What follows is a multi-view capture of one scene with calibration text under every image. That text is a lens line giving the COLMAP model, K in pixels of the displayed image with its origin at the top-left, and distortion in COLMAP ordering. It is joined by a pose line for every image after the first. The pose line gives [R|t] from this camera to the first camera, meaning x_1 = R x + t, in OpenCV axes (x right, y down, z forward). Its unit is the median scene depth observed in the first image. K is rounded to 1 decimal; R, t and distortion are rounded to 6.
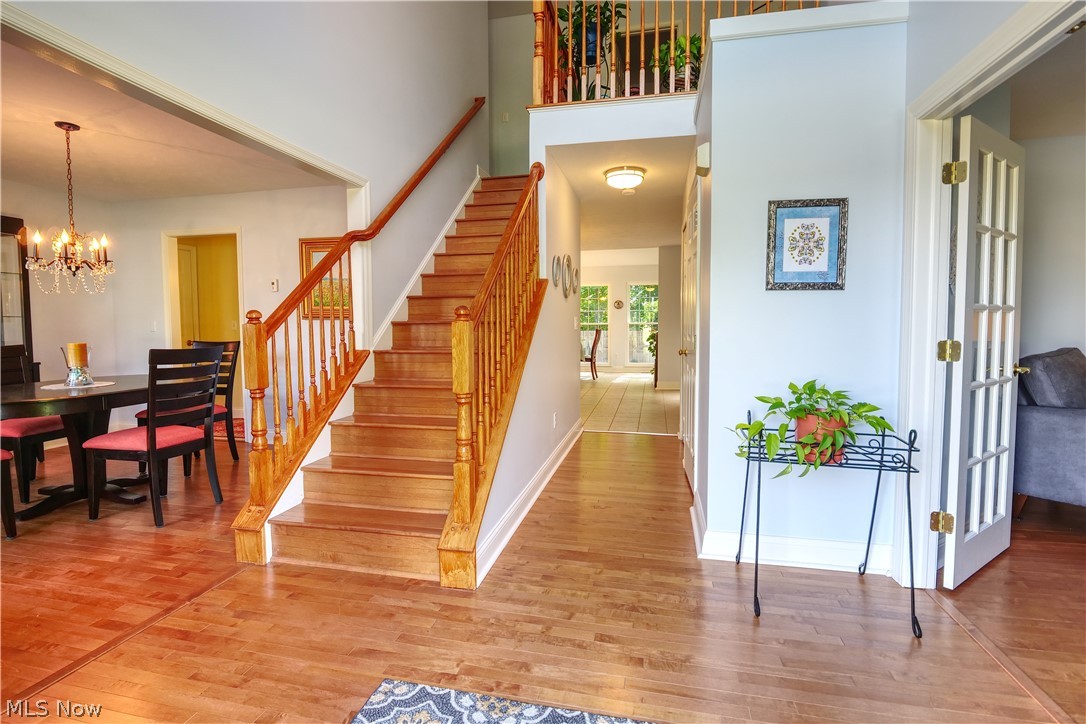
lens RADIAL K [[527.4, 0, 534.6], [0, 527.4, 351.8], [0, 0, 1]] dist [-0.012945, 0.000178]
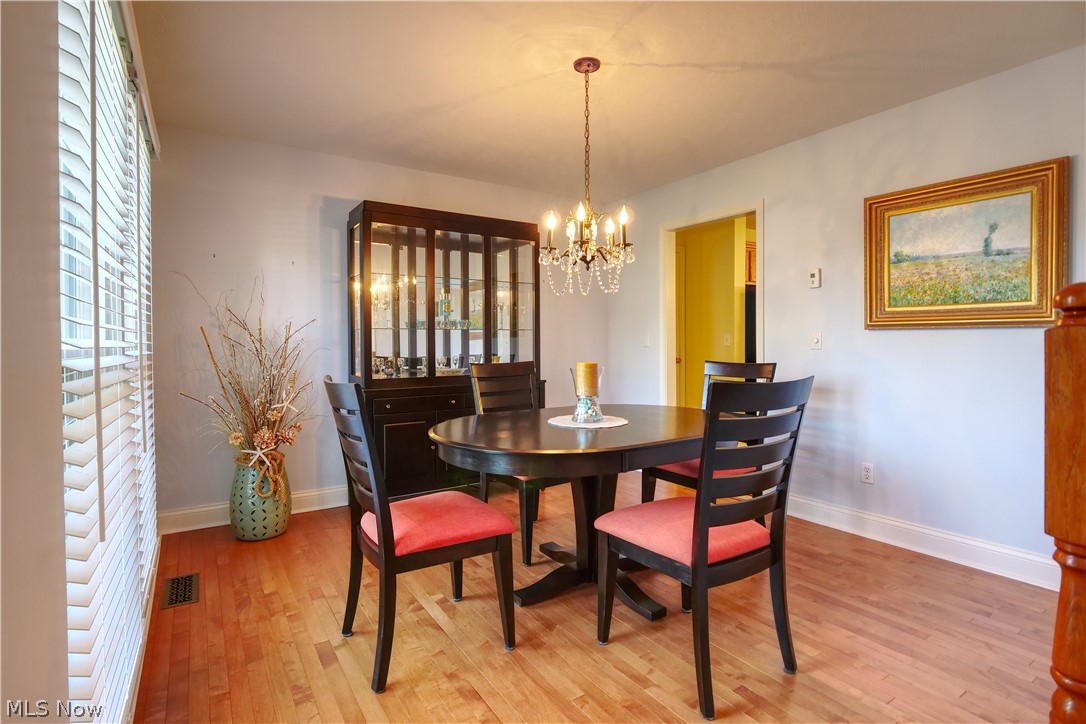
lens RADIAL K [[527.4, 0, 534.6], [0, 527.4, 351.8], [0, 0, 1]] dist [-0.012945, 0.000178]
pose [[0.716287, 0.013498, -0.697675, -0.433173], [-0.035738, 0.999210, -0.017360, -0.016720], [0.696890, 0.037368, 0.716204, 0.439149]]
